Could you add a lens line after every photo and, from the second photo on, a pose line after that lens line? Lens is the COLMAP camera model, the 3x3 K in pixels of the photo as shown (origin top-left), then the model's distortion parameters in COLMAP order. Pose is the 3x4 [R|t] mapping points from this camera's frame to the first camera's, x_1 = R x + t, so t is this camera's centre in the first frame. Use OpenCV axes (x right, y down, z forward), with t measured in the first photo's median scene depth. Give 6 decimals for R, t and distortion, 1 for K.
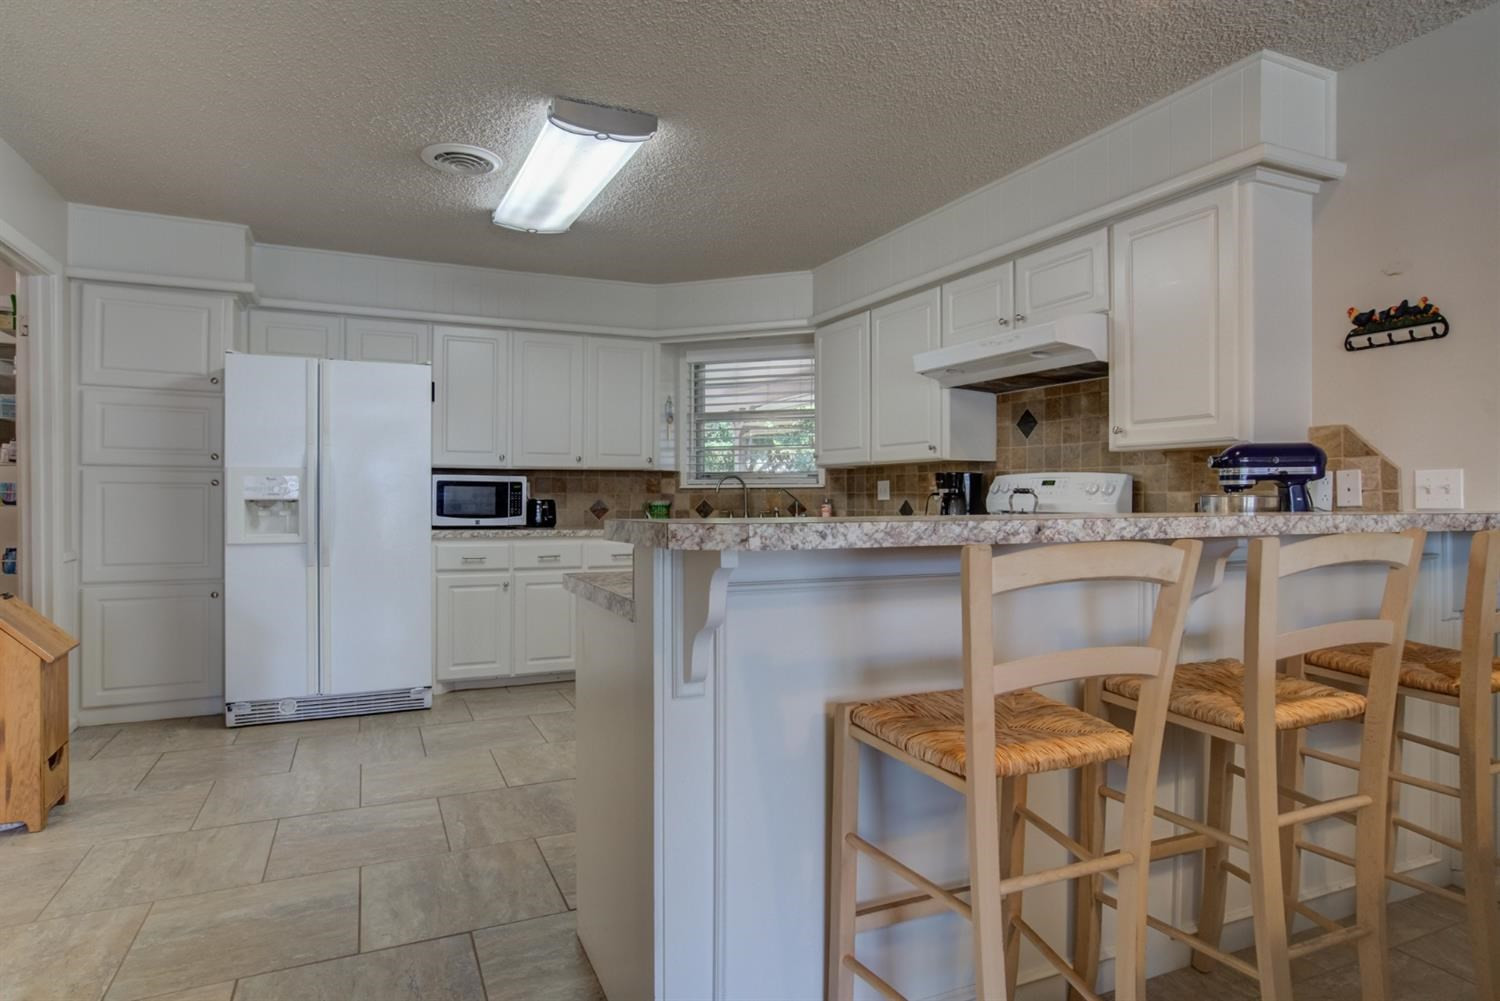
lens RADIAL K [[839.6, 0, 754.6], [0, 839.6, 496.8], [0, 0, 1]] dist [-0.051795, 0.037572]
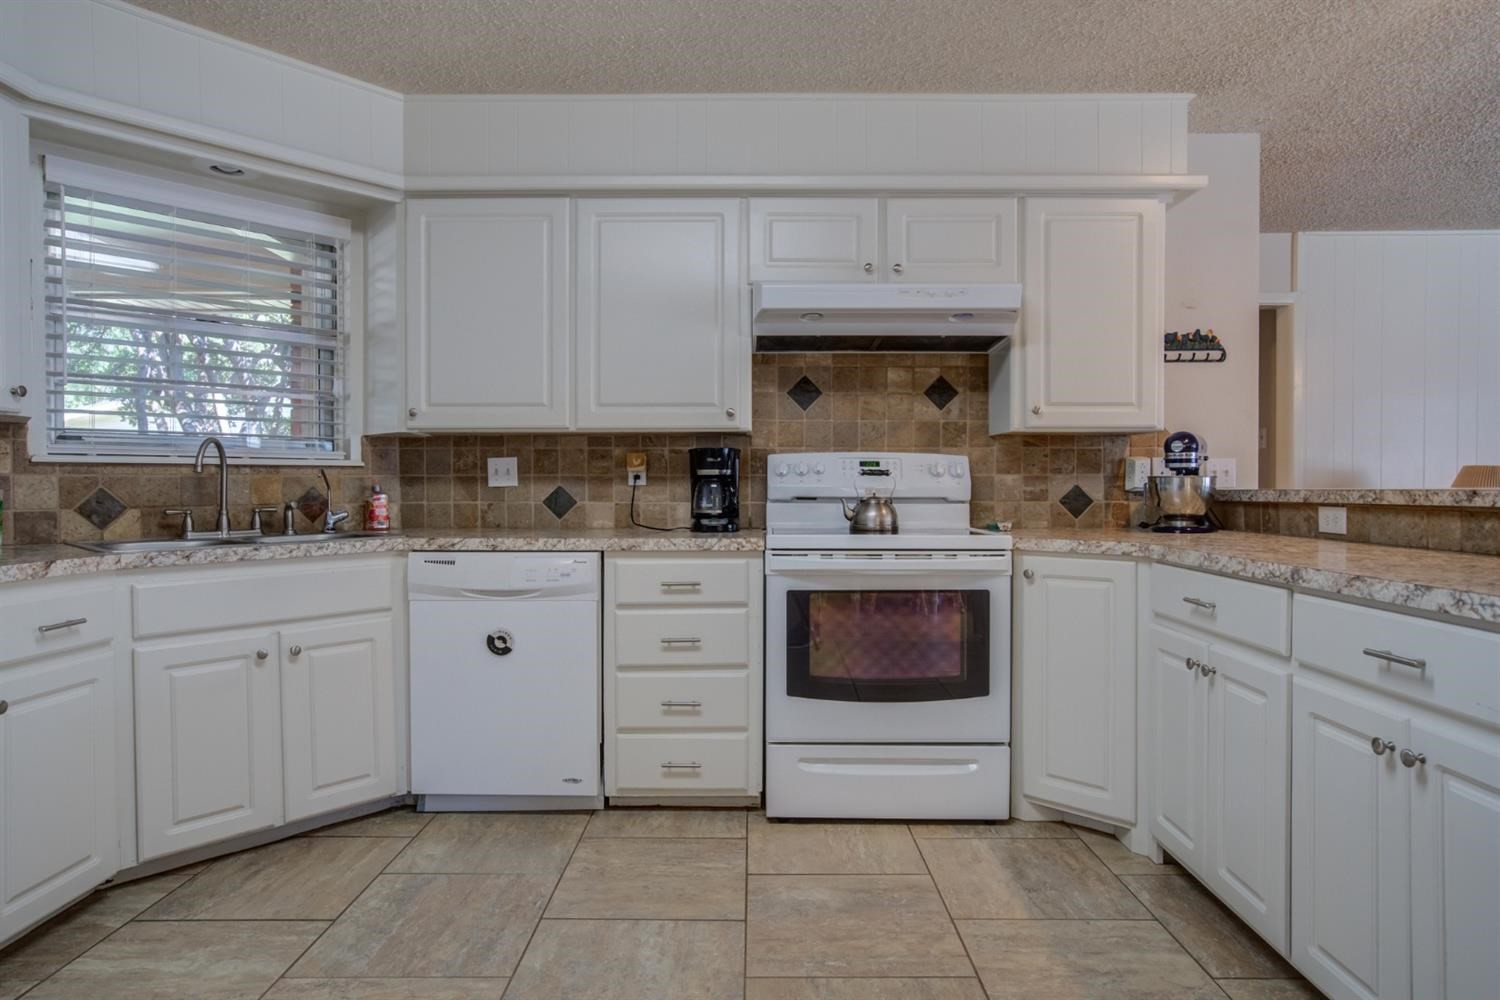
lens RADIAL K [[871.1, 0, 750.0], [0, 871.1, 500.0], [0, 0, 1]] dist [-0.038786, 0.042055]
pose [[0.429342, -0.012978, 0.903049, -0.486421], [0.004609, 0.999915, 0.012178, 0.008883], [-0.903130, -0.001066, 0.429365, 0.668559]]
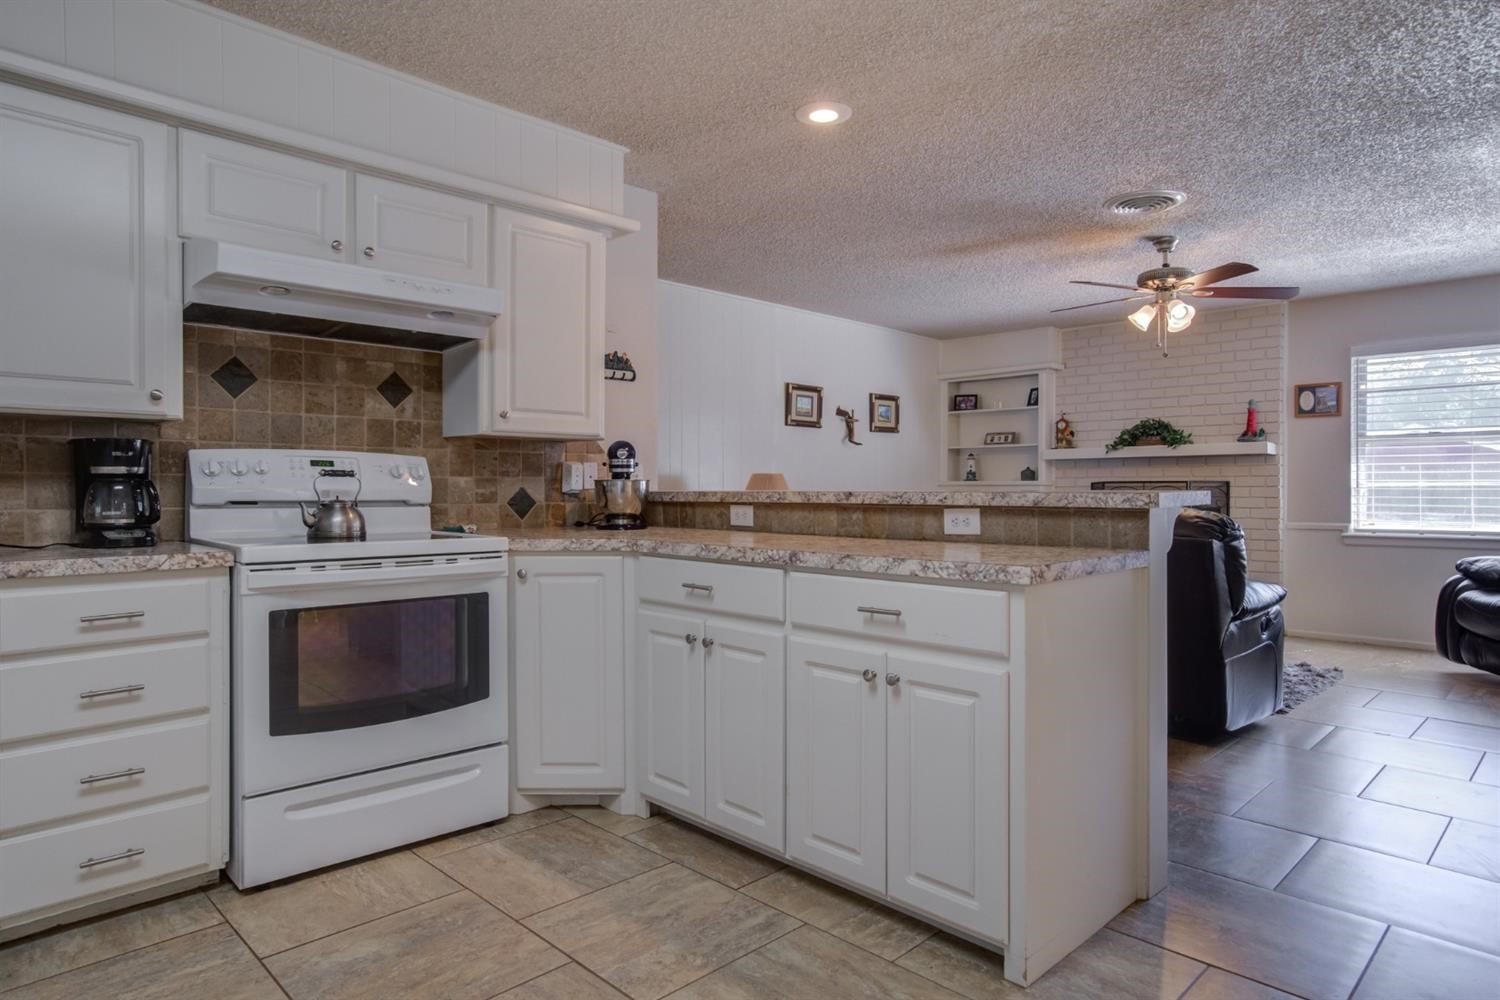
lens RADIAL K [[880.1, 0, 746.3], [0, 880.1, 495.1], [0, 0, 1]] dist [-0.042076, 0.038692]
pose [[-0.335023, -0.006432, 0.942188, -0.508712], [0.003913, 0.999959, 0.008218, 0.007413], [-0.942202, 0.006441, -0.334984, 0.833879]]
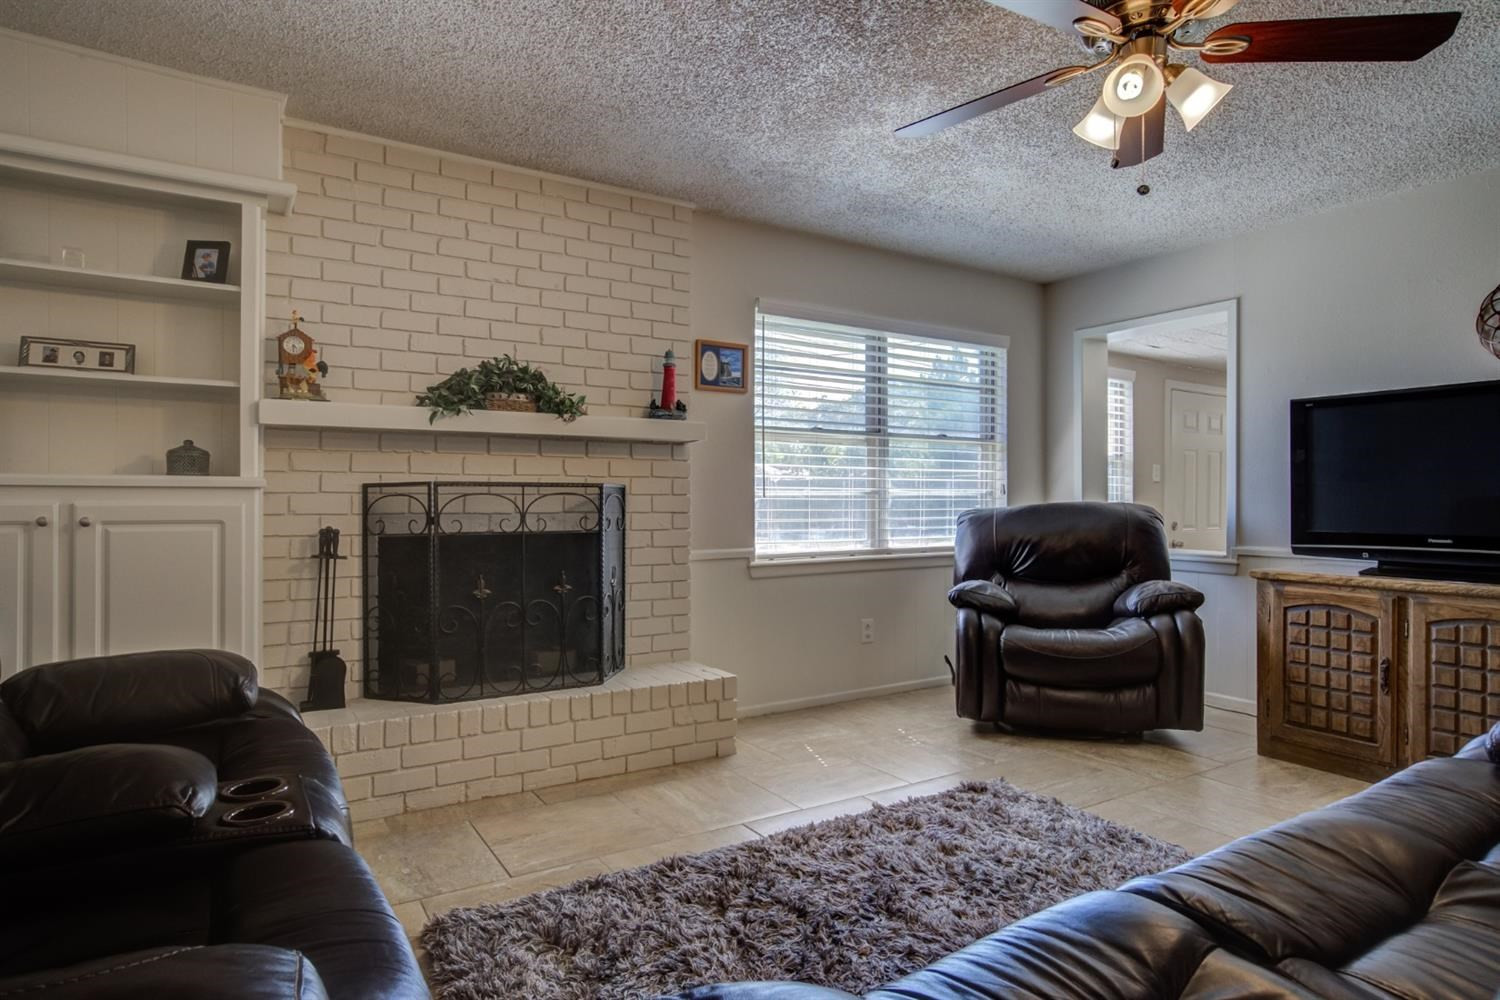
lens RADIAL K [[842.6, 0, 744.3], [0, 842.6, 499.0], [0, 0, 1]] dist [-0.048971, 0.040110]
pose [[-0.992722, -0.004174, -0.120358, 0.757328], [-0.005105, 0.999959, 0.007423, 0.006057], [0.120322, 0.007983, -0.992703, 0.345182]]
